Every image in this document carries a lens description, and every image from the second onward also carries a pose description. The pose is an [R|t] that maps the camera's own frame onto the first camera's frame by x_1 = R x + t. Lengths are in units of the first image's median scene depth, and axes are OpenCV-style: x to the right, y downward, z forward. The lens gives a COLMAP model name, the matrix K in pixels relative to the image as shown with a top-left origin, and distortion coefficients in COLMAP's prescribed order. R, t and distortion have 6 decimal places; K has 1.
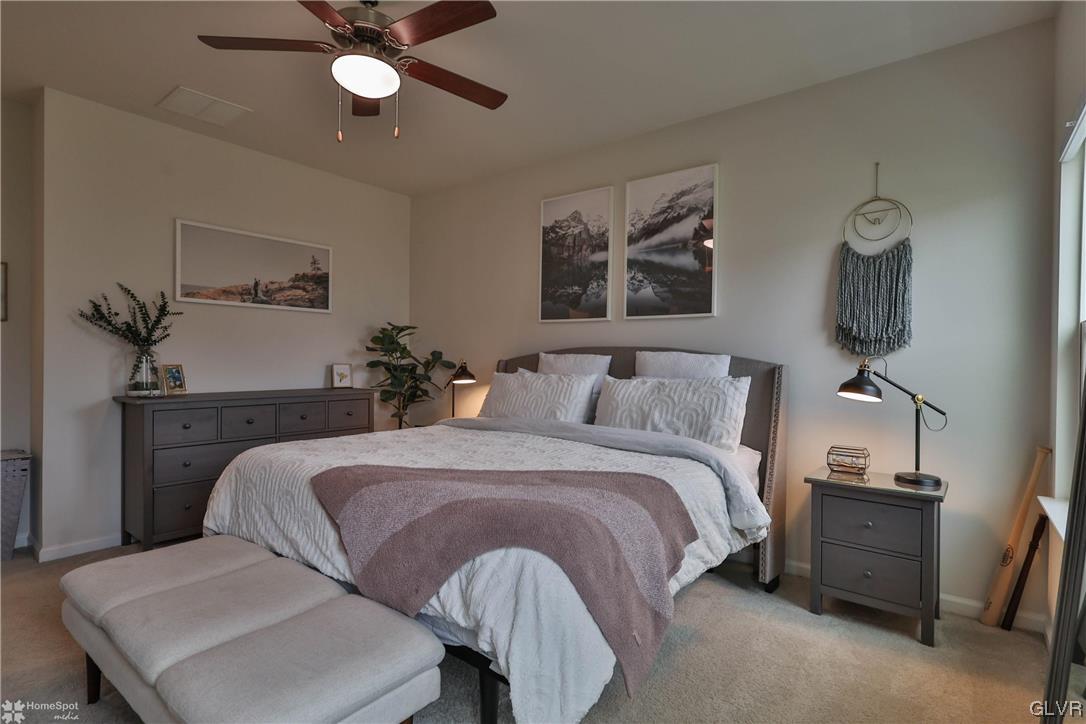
lens RADIAL K [[533.5, 0, 543.0], [0, 533.5, 362.0], [0, 0, 1]] dist [0.000026, -0.000506]
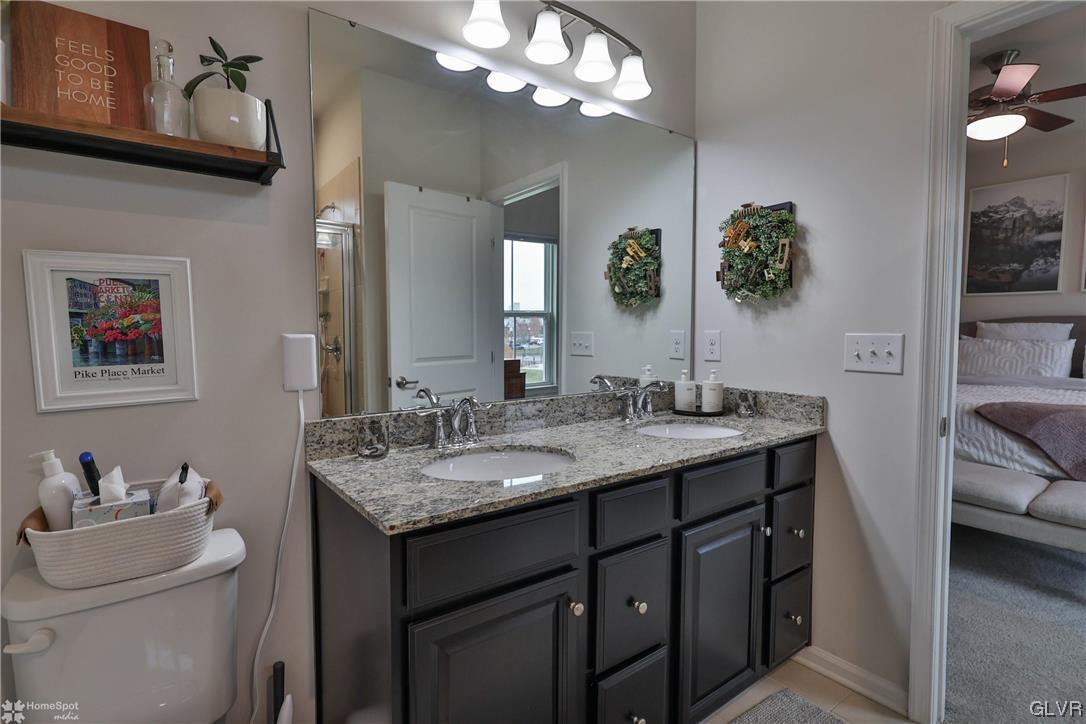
lens RADIAL K [[528.4, 0, 543.0], [0, 528.4, 362.0], [0, 0, 1]] dist [0.000233, -0.000037]
pose [[0.963452, 0.003773, -0.267855, -0.638532], [0.011950, 0.998300, 0.057045, -0.007824], [0.267615, -0.058161, 0.961769, -0.394556]]
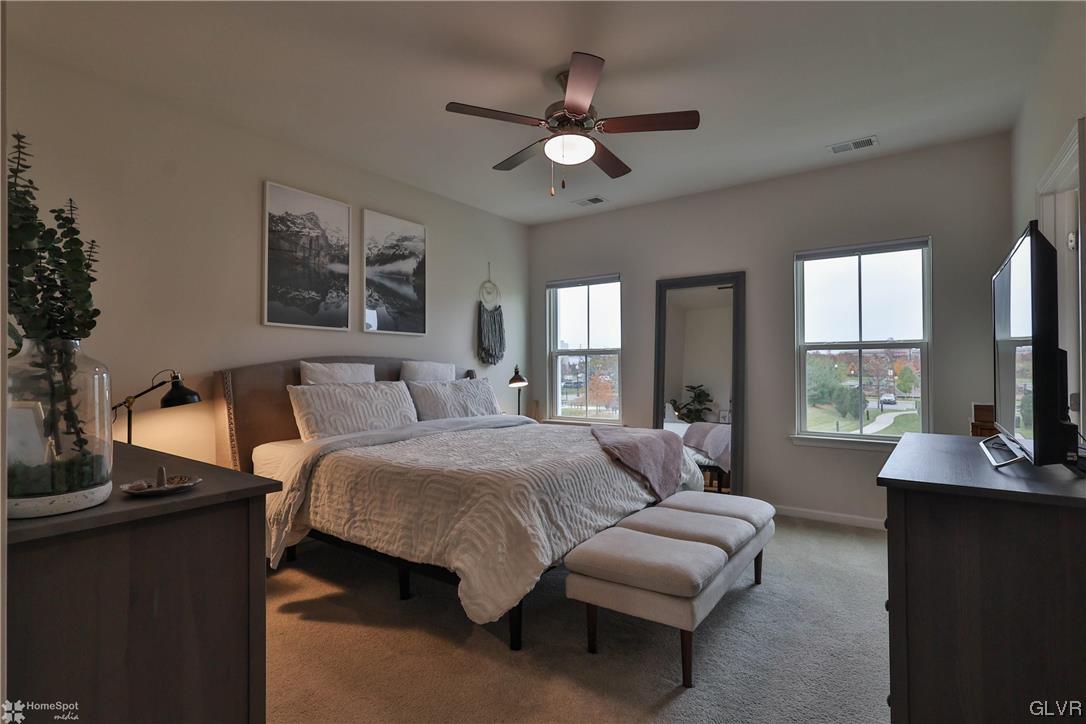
lens RADIAL K [[528.5, 0, 543.0], [0, 528.5, 362.0], [0, 0, 1]] dist [0.000428, -0.000138]
pose [[-0.033231, 0.001362, 0.999447, -0.934678], [0.010613, 0.999943, -0.001009, -0.011402], [-0.999391, 0.010574, -0.033243, 0.650483]]
